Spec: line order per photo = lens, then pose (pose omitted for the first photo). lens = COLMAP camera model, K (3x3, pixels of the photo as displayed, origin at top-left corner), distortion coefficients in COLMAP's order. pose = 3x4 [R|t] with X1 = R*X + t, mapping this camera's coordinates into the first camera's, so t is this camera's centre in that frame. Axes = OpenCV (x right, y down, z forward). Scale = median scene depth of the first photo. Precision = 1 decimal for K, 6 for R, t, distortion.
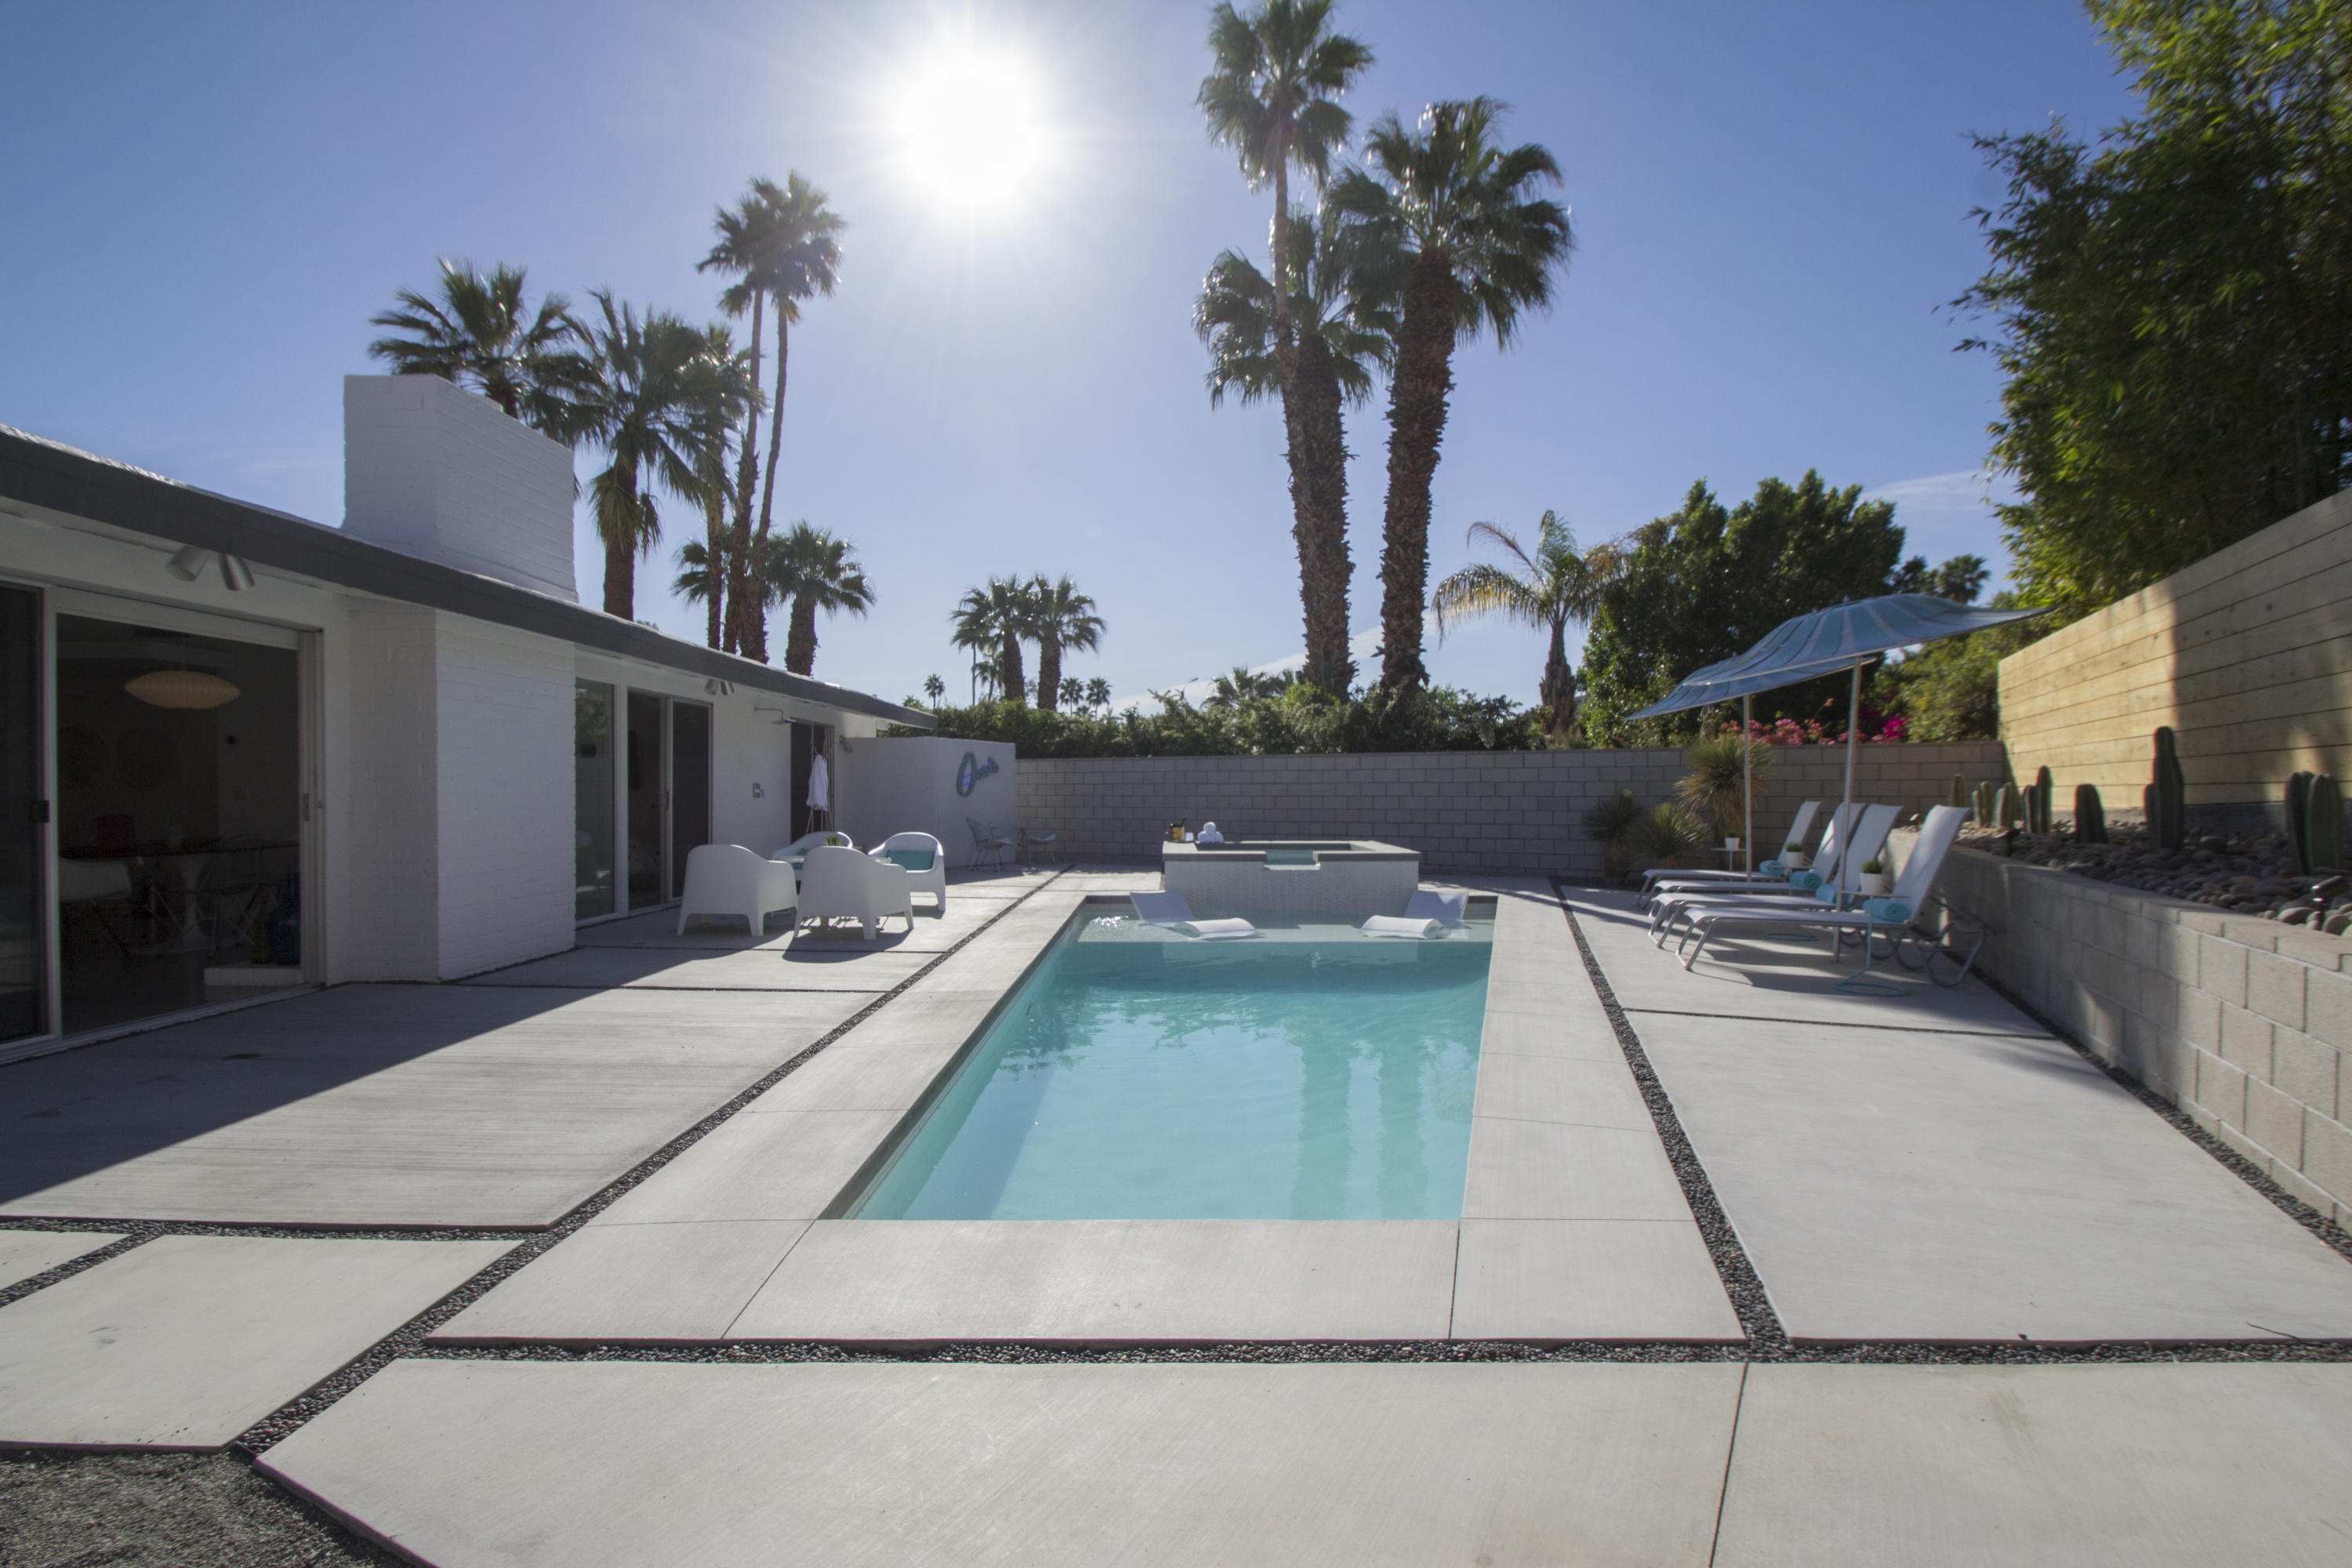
lens RADIAL K [[1093.9, 0, 1176.7], [0, 1093.9, 804.2], [0, 0, 1]] dist [0.004734, -0.011829]
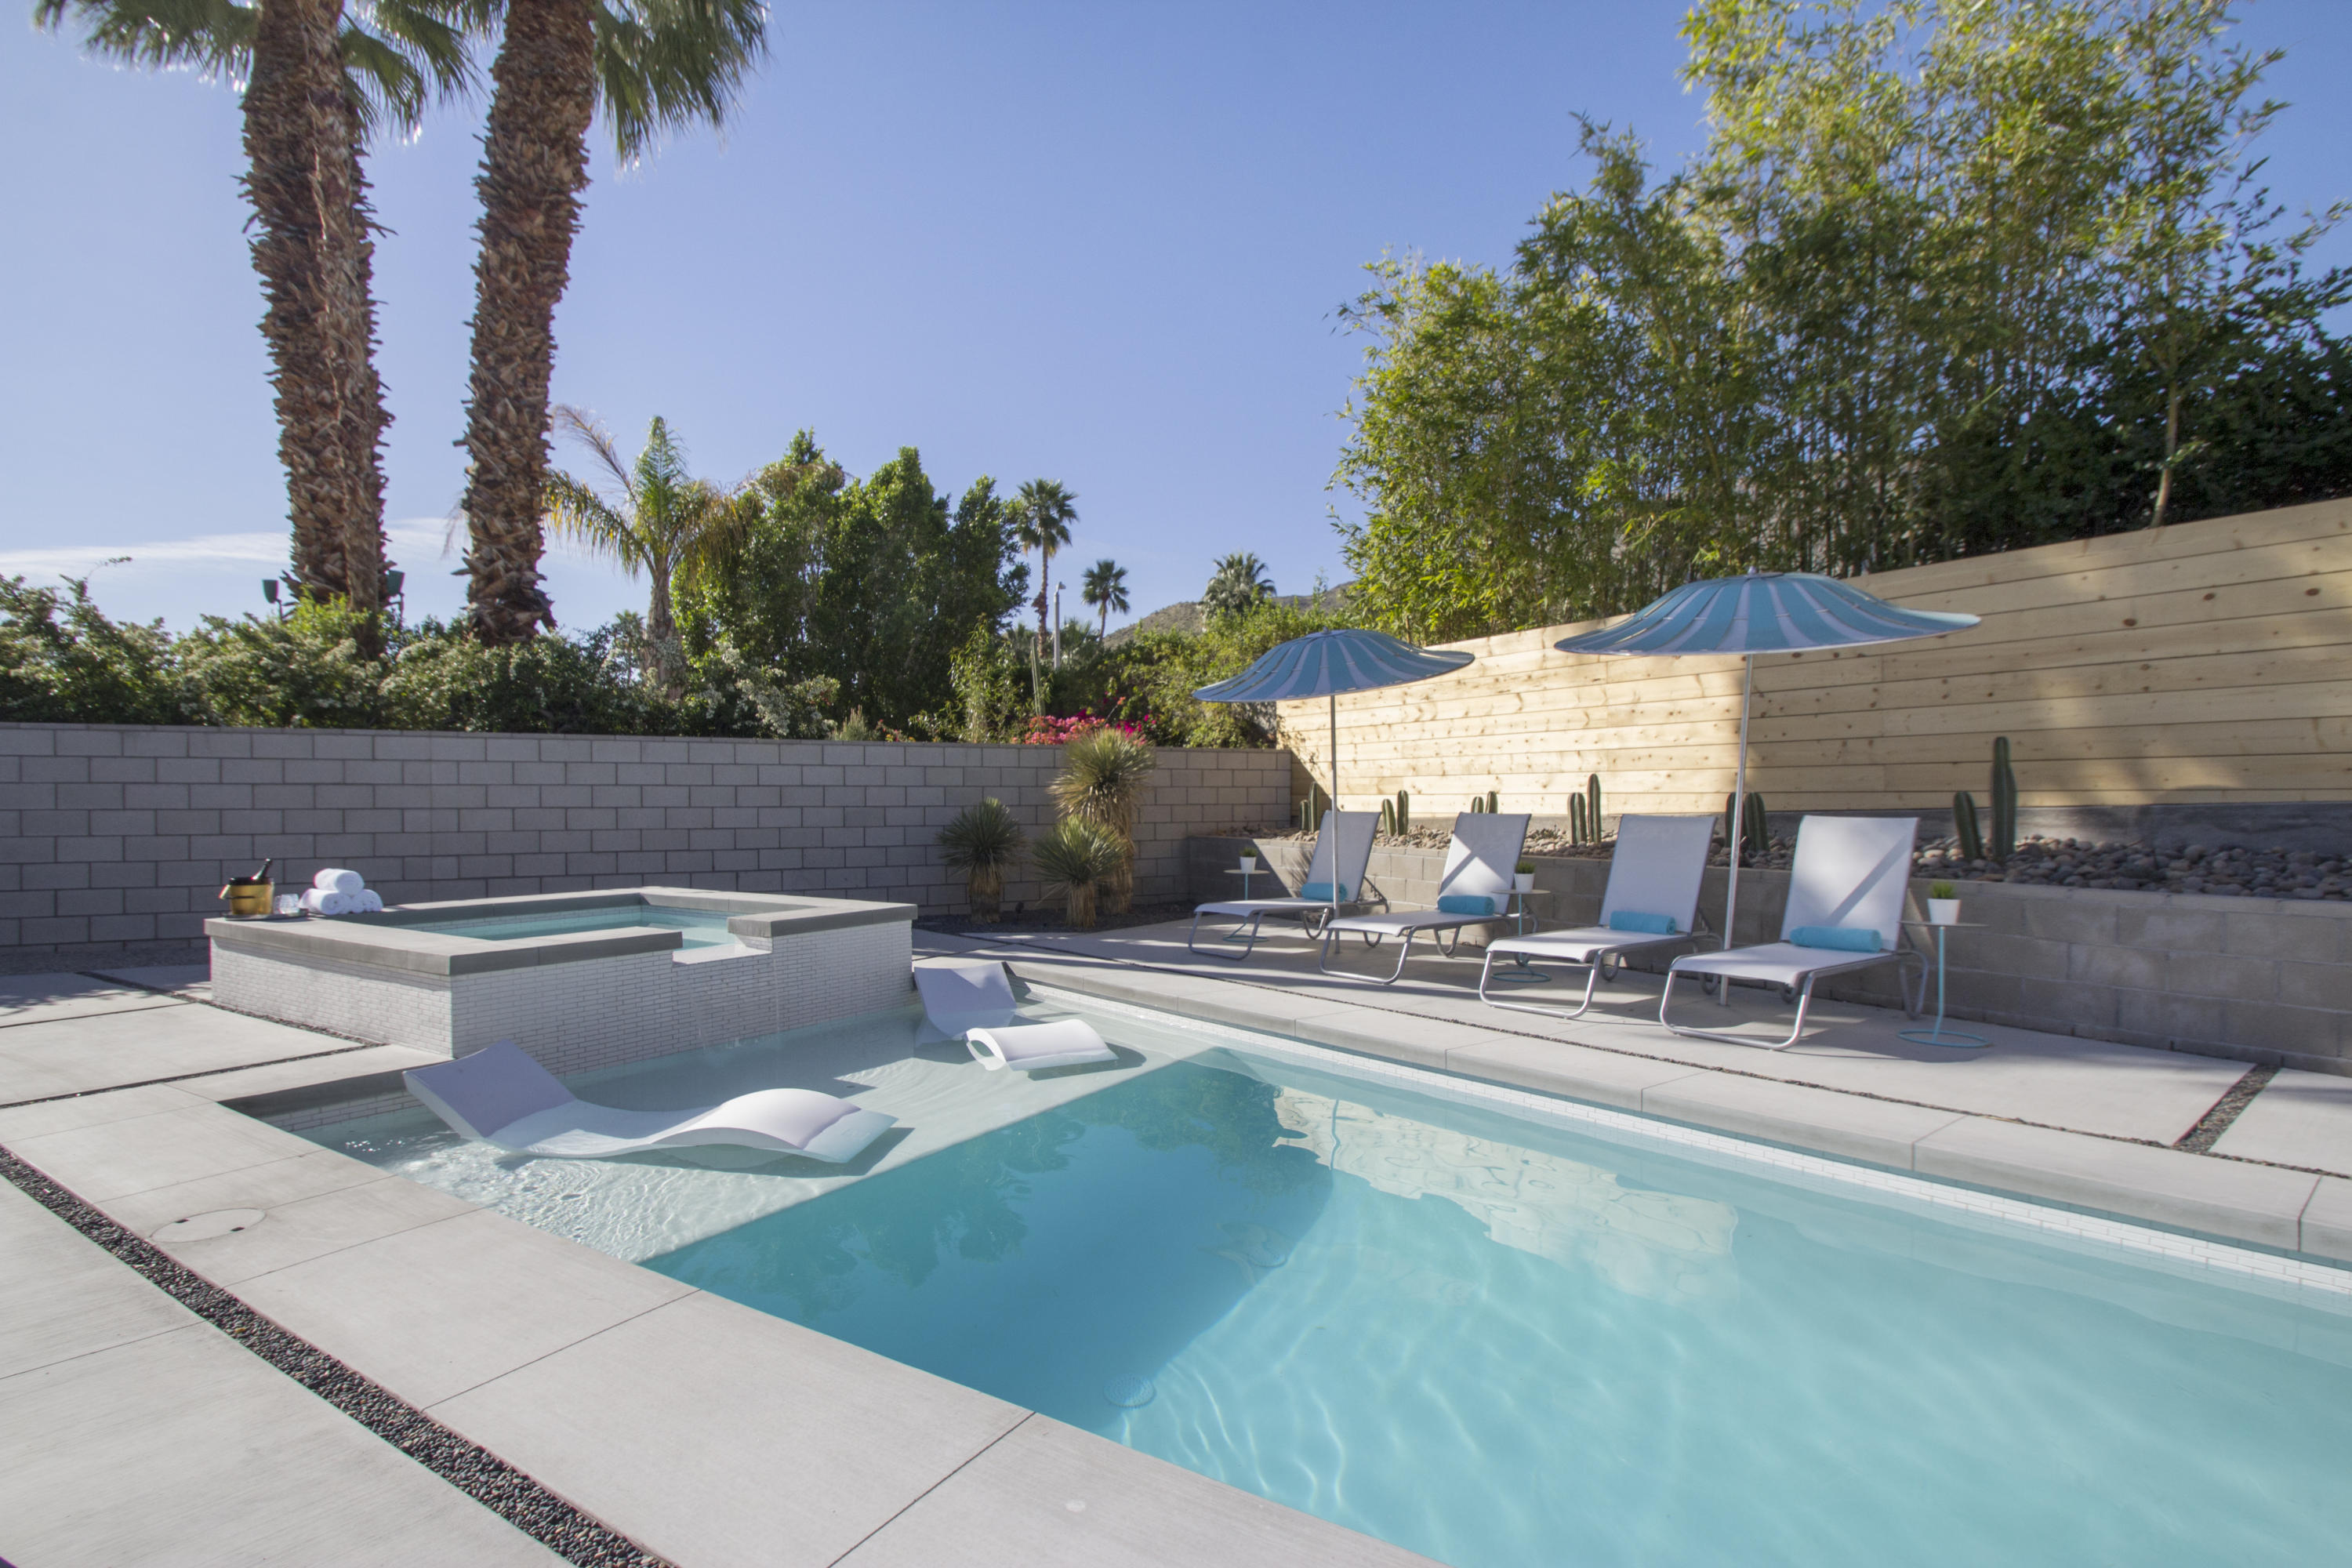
lens RADIAL K [[1144.8, 0, 1176.2], [0, 1144.8, 807.4], [0, 0, 1]] dist [-0.004338, -0.006629]
pose [[0.540220, -0.007931, 0.841486, -0.139087], [0.010508, 0.999941, 0.002679, -0.005169], [-0.841458, 0.007395, 0.540272, 0.347870]]
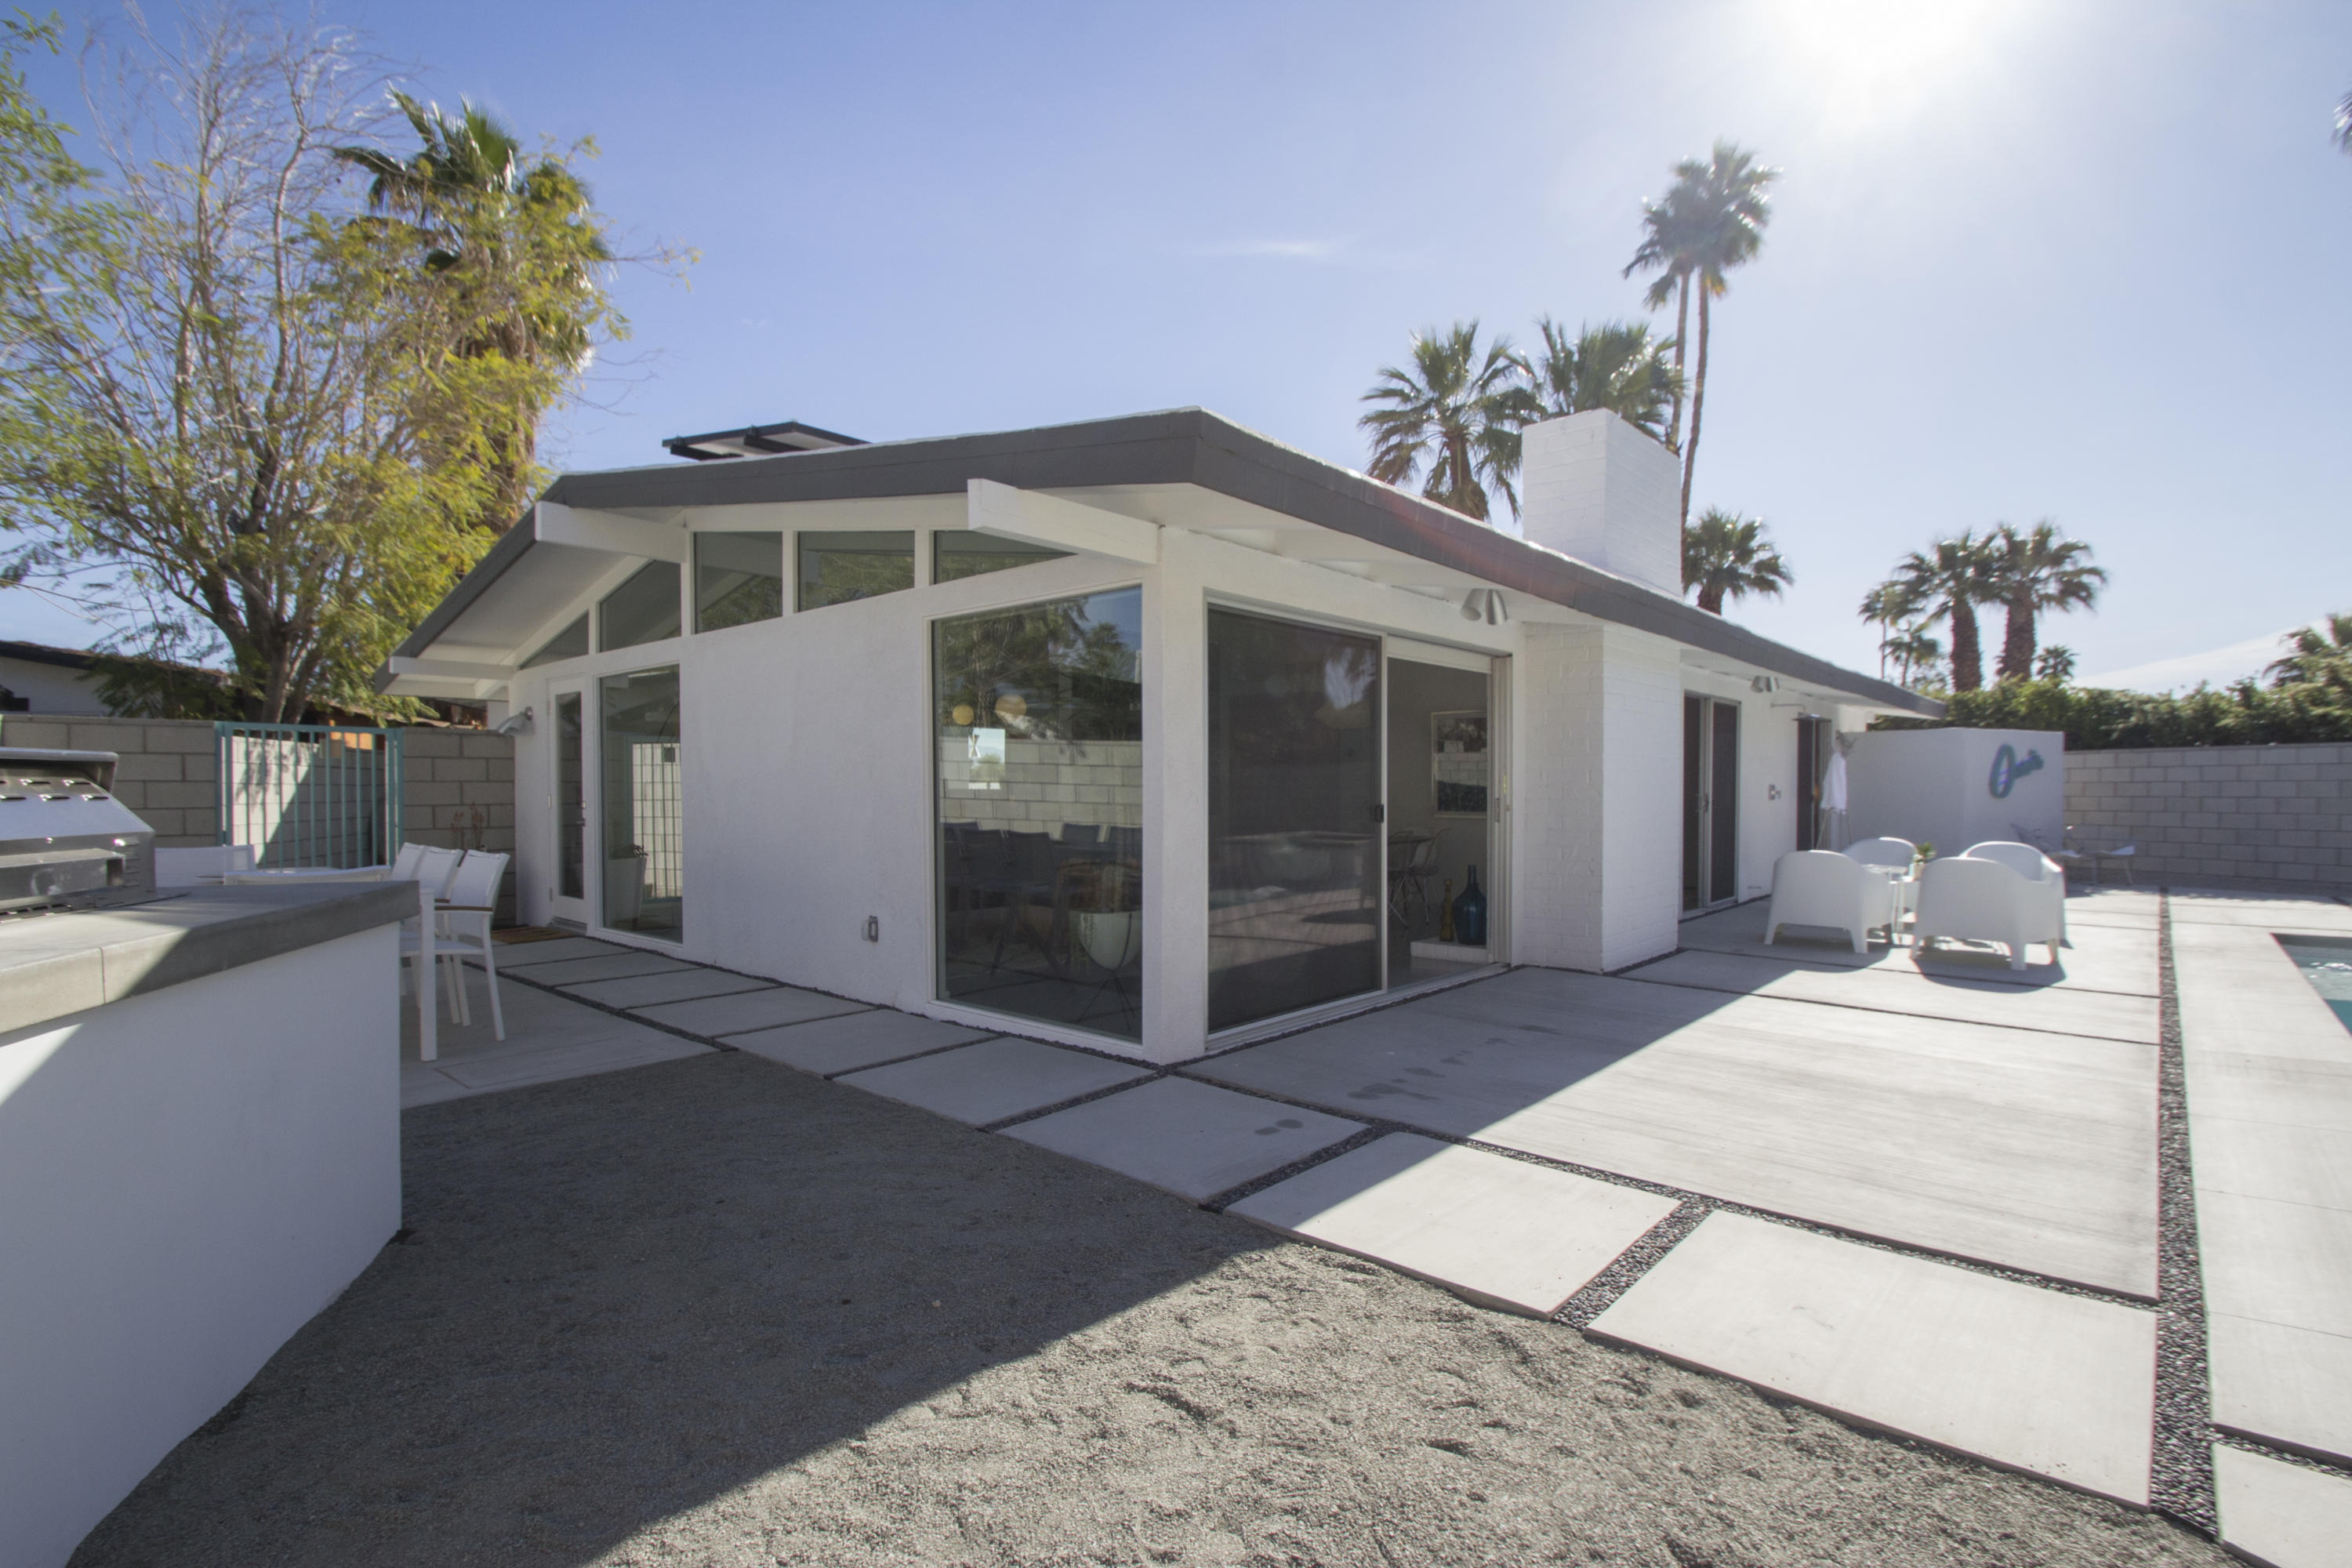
lens RADIAL K [[1093.9, 0, 1178.8], [0, 1093.9, 802.4], [0, 0, 1]] dist [0.004734, -0.011829]
pose [[0.742417, 0.004068, -0.669926, -0.088281], [-0.004979, 0.999987, 0.000554, -0.001228], [0.669920, 0.002925, 0.742428, -0.025675]]
